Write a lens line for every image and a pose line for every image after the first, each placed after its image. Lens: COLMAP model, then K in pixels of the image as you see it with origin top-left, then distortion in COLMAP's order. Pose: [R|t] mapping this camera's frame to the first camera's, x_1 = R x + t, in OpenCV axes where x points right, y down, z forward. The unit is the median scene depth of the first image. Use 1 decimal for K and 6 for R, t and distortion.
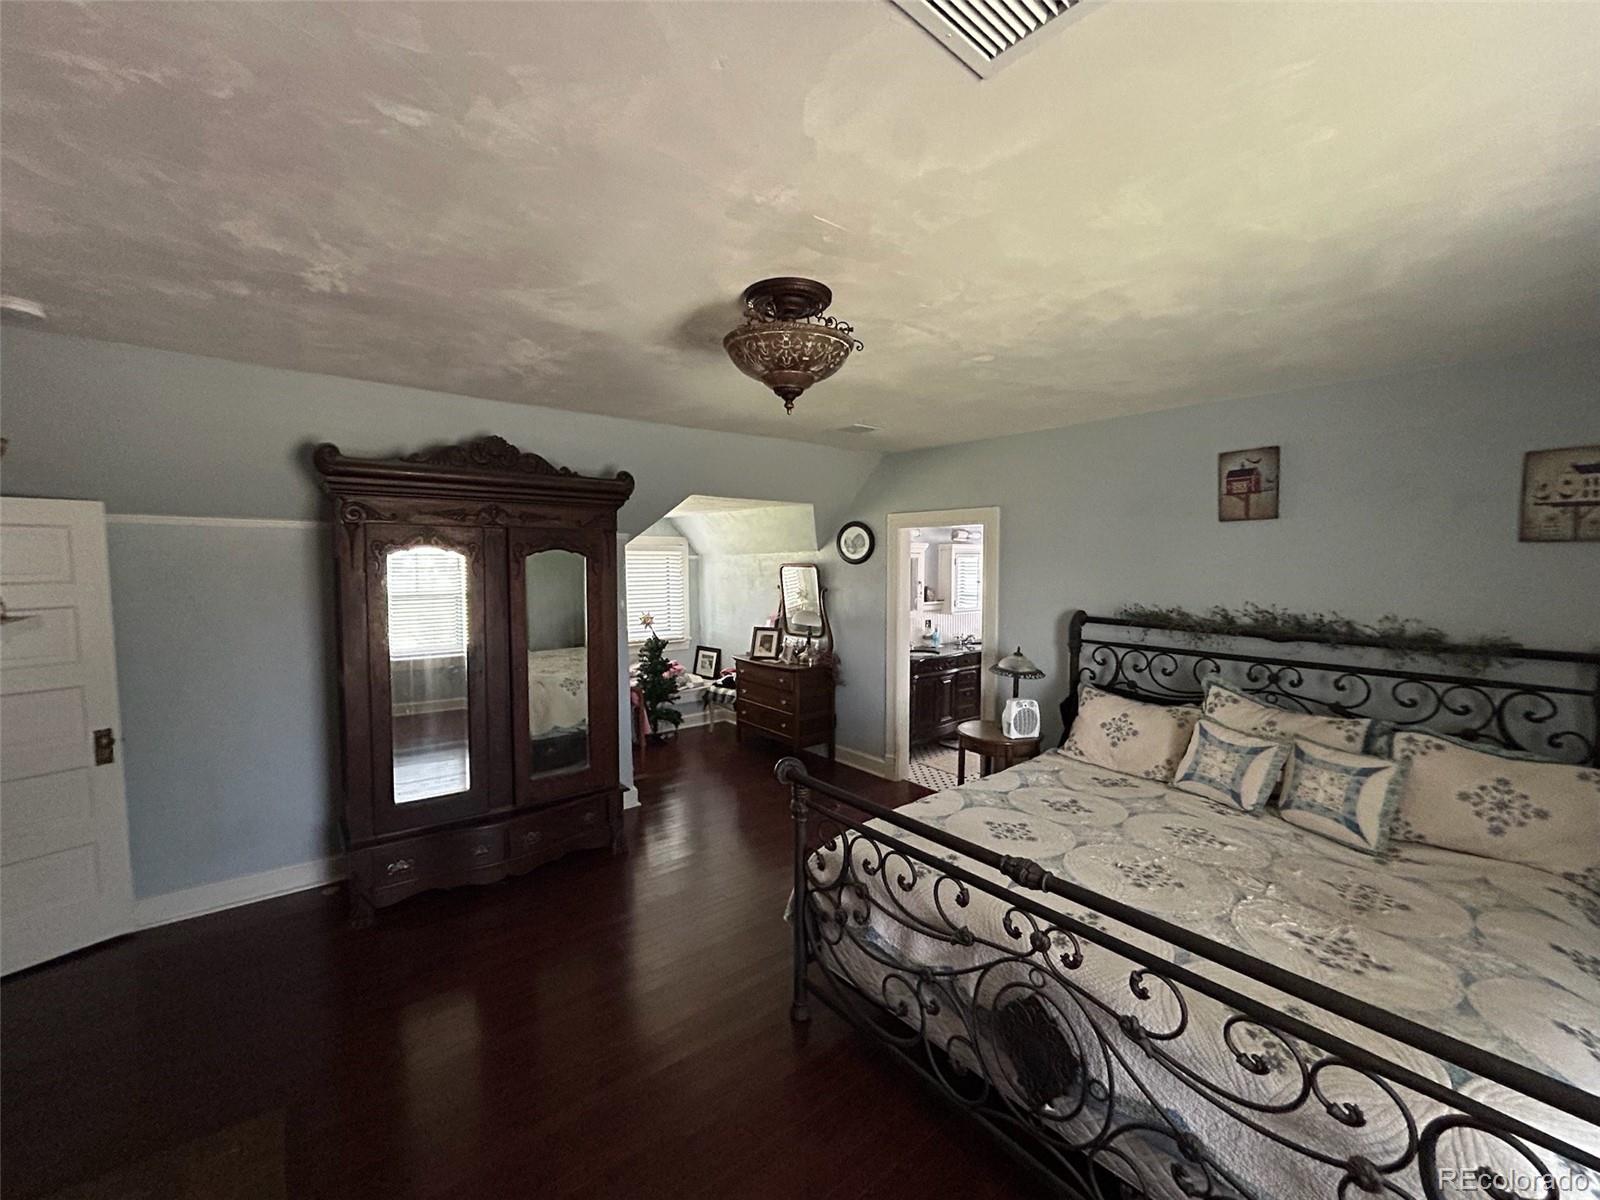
lens RADIAL K [[651.6, 0, 796.8], [0, 651.6, 599.2], [0, 0, 1]] dist [-0.001822, -0.000041]
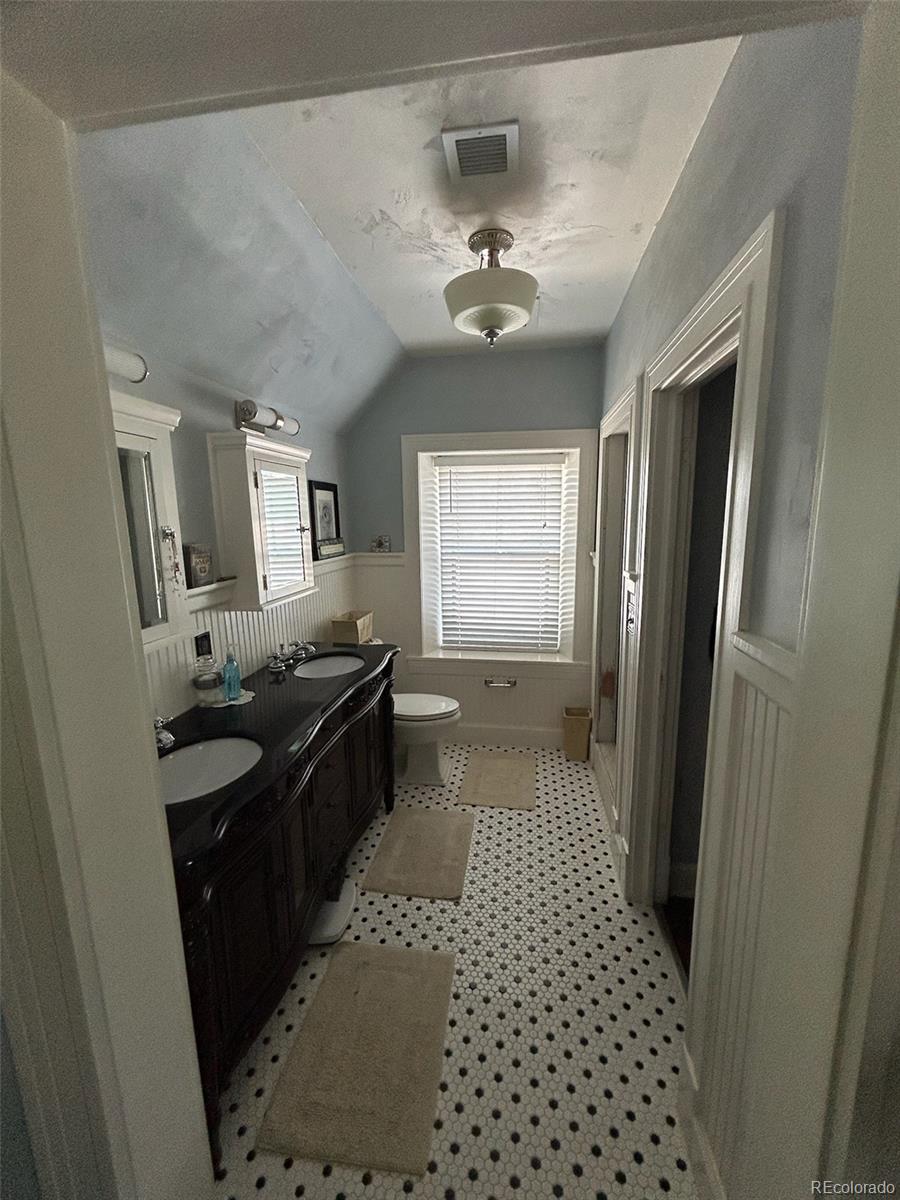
lens RADIAL K [[488.7, 0, 451.4], [0, 488.7, 601.1], [0, 0, 1]] dist [-0.001822, -0.000041]
pose [[0.732274, -0.133120, 0.667872, 0.240369], [0.064258, 0.989840, 0.126839, -0.026907], [-0.677971, -0.049965, 0.733388, 1.370765]]
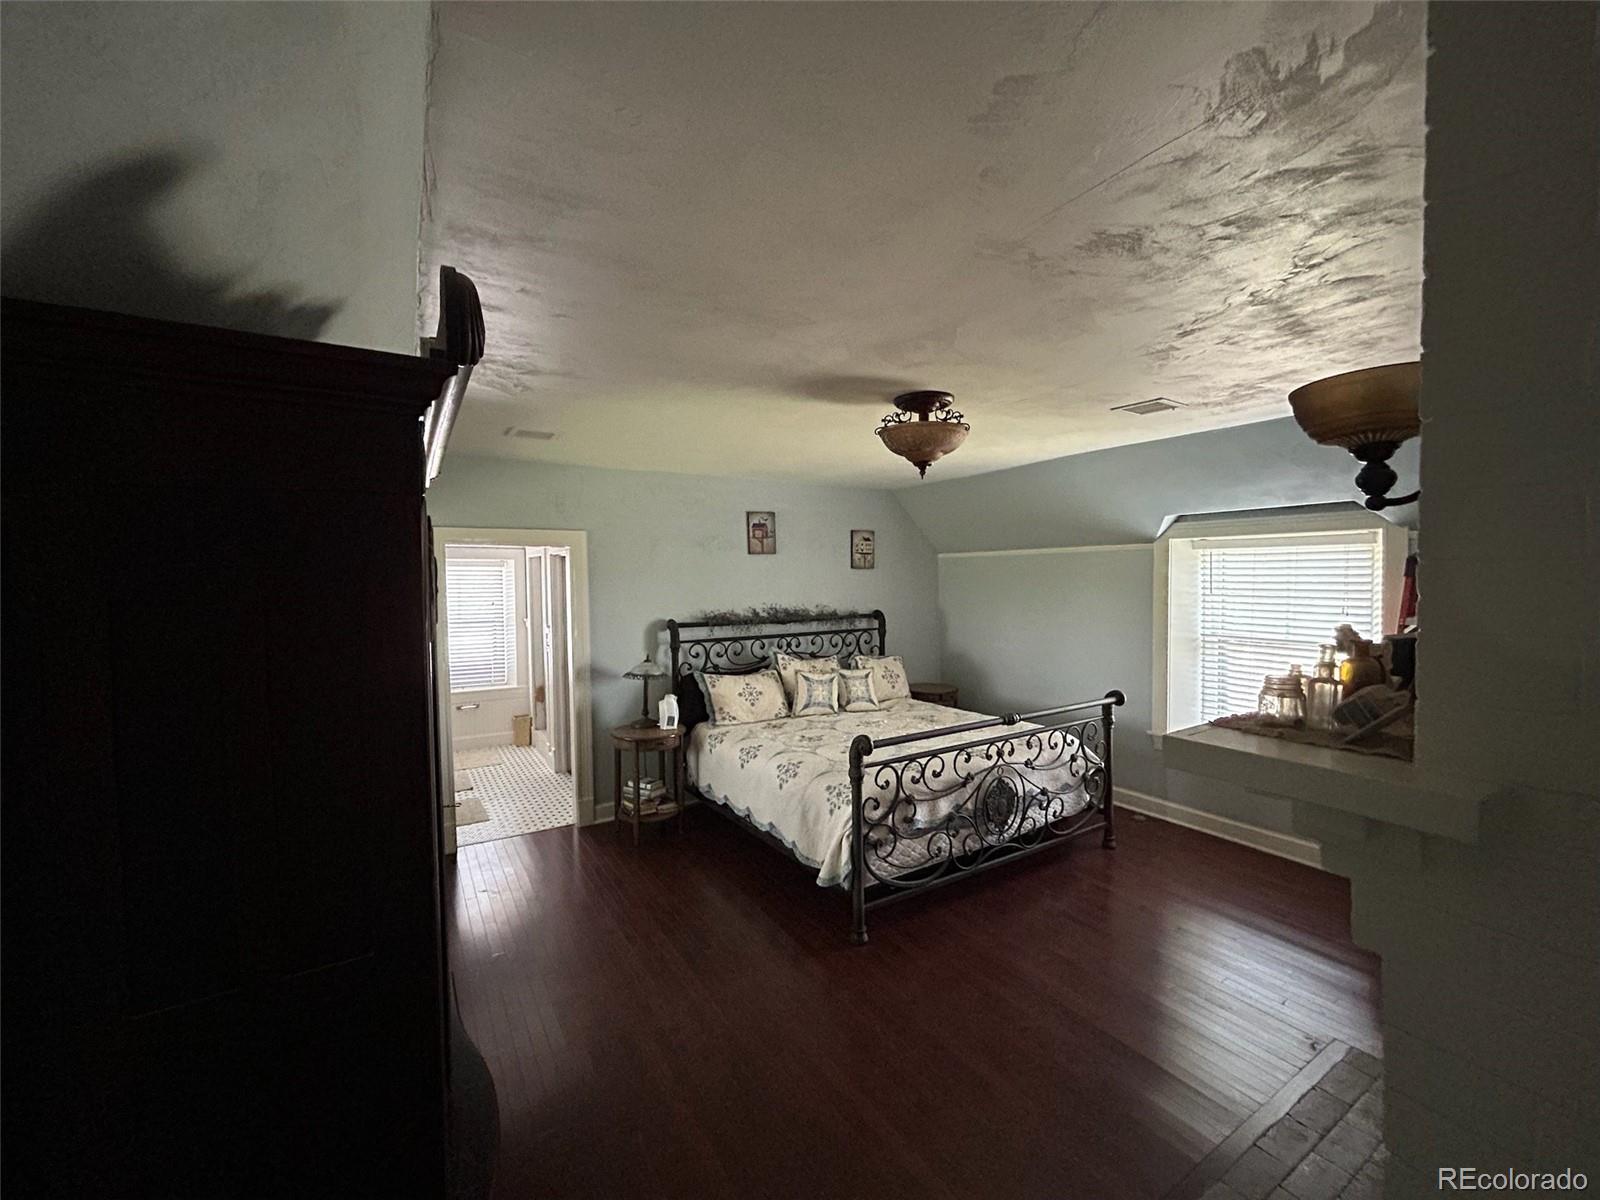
lens RADIAL K [[651.6, 0, 798.6], [0, 651.6, 596.7], [0, 0, 1]] dist [-0.001822, -0.000041]
pose [[0.122305, -0.036493, 0.991821, -0.955251], [0.073960, 0.996880, 0.027558, -0.051646], [-0.989733, 0.069985, 0.124622, 0.708346]]
